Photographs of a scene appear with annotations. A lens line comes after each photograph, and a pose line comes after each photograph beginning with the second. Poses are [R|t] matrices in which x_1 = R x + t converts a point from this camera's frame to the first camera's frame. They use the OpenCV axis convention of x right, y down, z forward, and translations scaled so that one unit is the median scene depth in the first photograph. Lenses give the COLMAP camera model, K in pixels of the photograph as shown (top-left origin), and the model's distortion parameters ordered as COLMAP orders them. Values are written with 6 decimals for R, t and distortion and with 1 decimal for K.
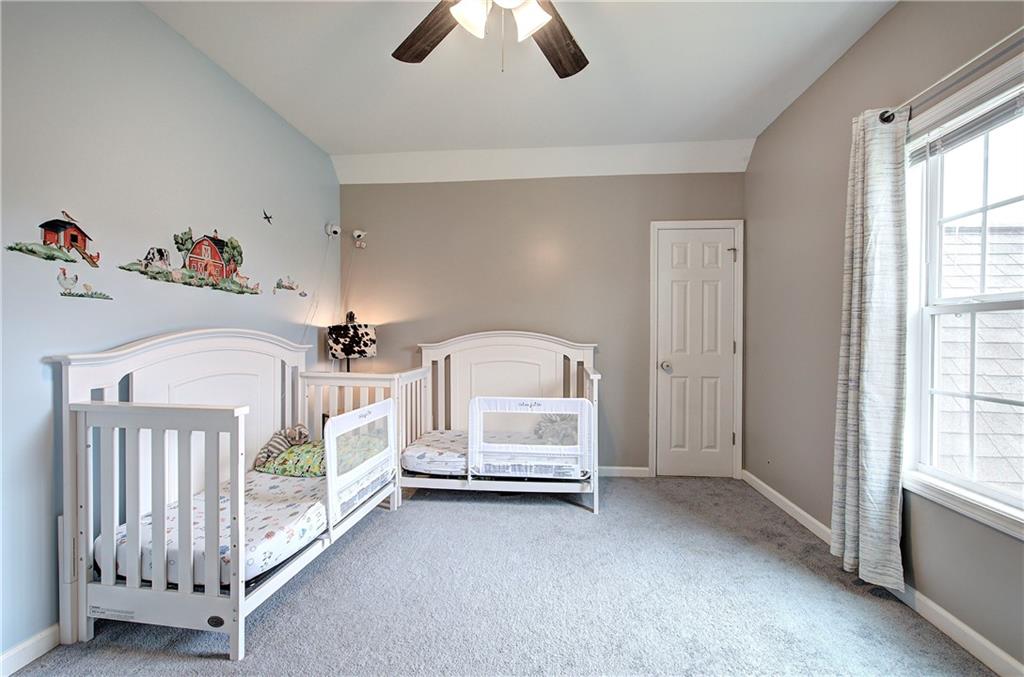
lens RADIAL K [[431.8, 0, 512.9], [0, 431.8, 336.9], [0, 0, 1]] dist [-0.008165, 0.002363]
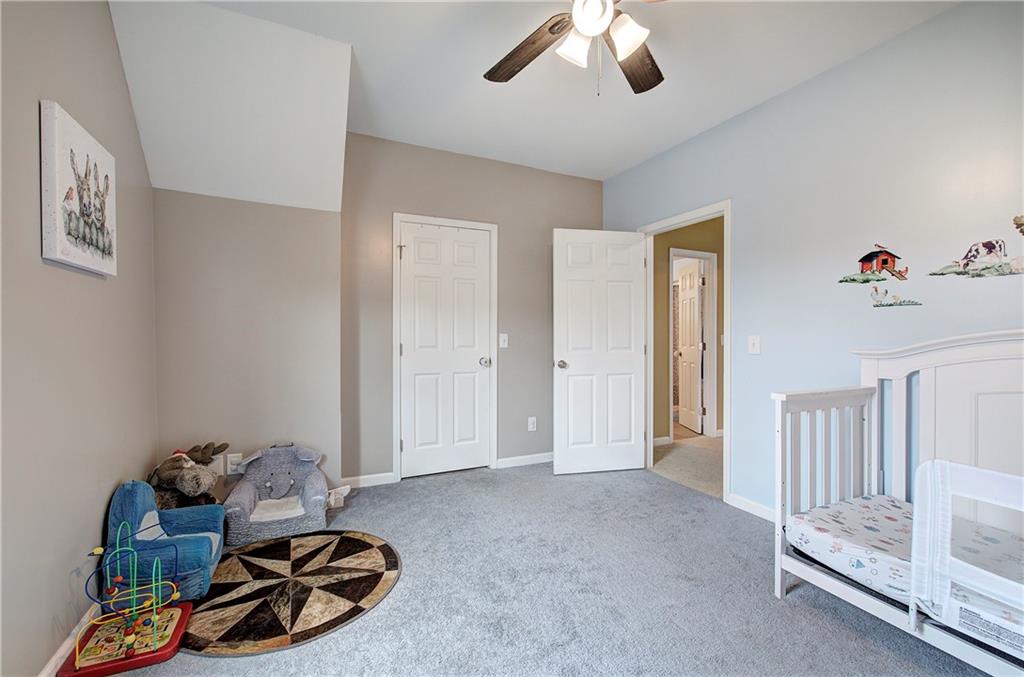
lens RADIAL K [[431.8, 0, 512.8], [0, 431.8, 336.8], [0, 0, 1]] dist [-0.008165, 0.002363]
pose [[-0.847274, -0.007455, -0.531104, 0.607454], [-0.012012, 0.999915, 0.005128, 0.003894], [0.531021, 0.010725, -0.847291, 1.478030]]
